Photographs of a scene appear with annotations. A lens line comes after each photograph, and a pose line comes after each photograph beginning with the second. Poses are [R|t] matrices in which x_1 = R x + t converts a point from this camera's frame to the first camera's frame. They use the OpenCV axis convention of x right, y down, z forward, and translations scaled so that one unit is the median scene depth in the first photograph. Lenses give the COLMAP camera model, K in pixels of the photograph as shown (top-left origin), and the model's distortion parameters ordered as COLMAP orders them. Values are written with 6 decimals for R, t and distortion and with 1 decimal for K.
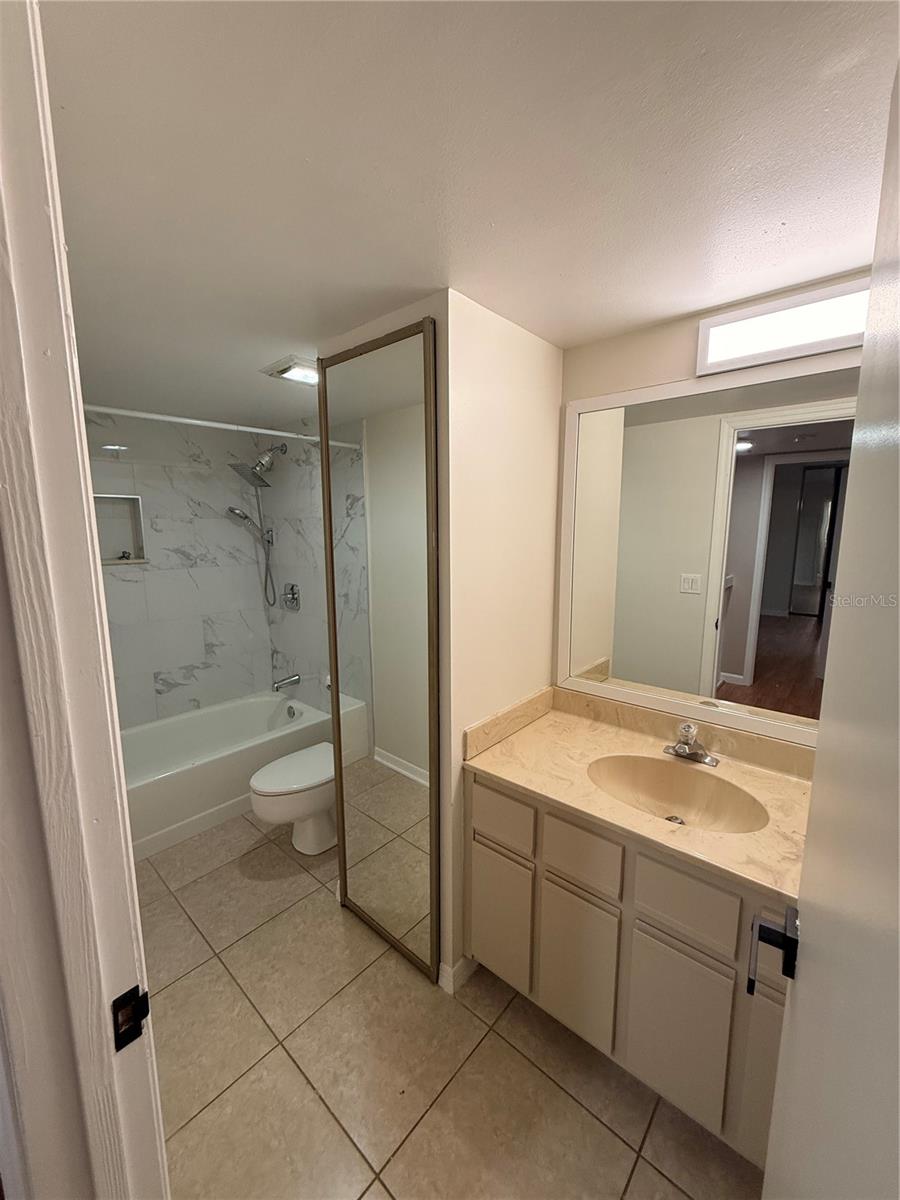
lens RADIAL K [[478.7, 0, 448.1], [0, 478.7, 597.5], [0, 0, 1]] dist [0.001197, -0.000061]
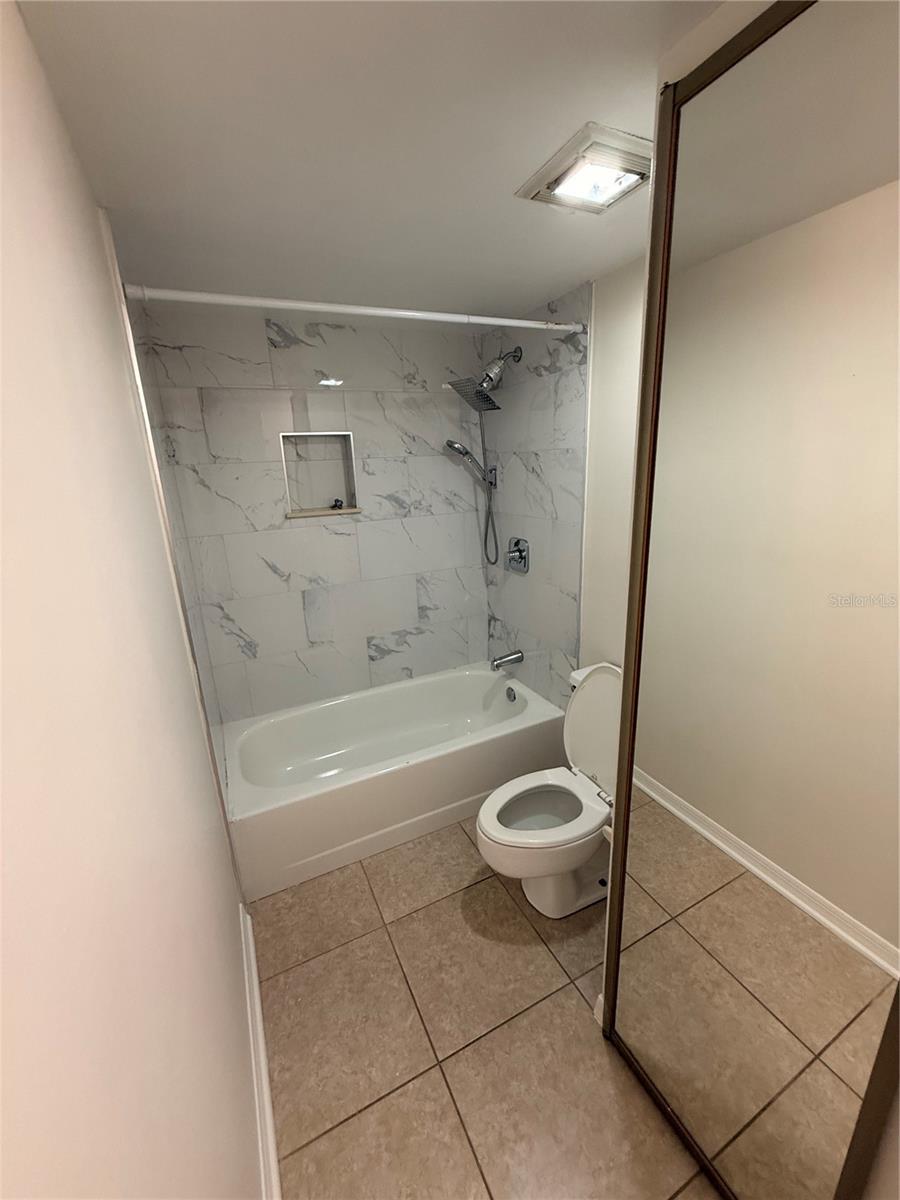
lens RADIAL K [[478.7, 0, 451.1], [0, 478.7, 598.6], [0, 0, 1]] dist [0.001197, -0.000061]
pose [[0.926858, 0.069568, -0.368910, -0.140902], [-0.018869, 0.990071, 0.139298, -0.039854], [0.374937, -0.122148, 0.918968, 0.240732]]
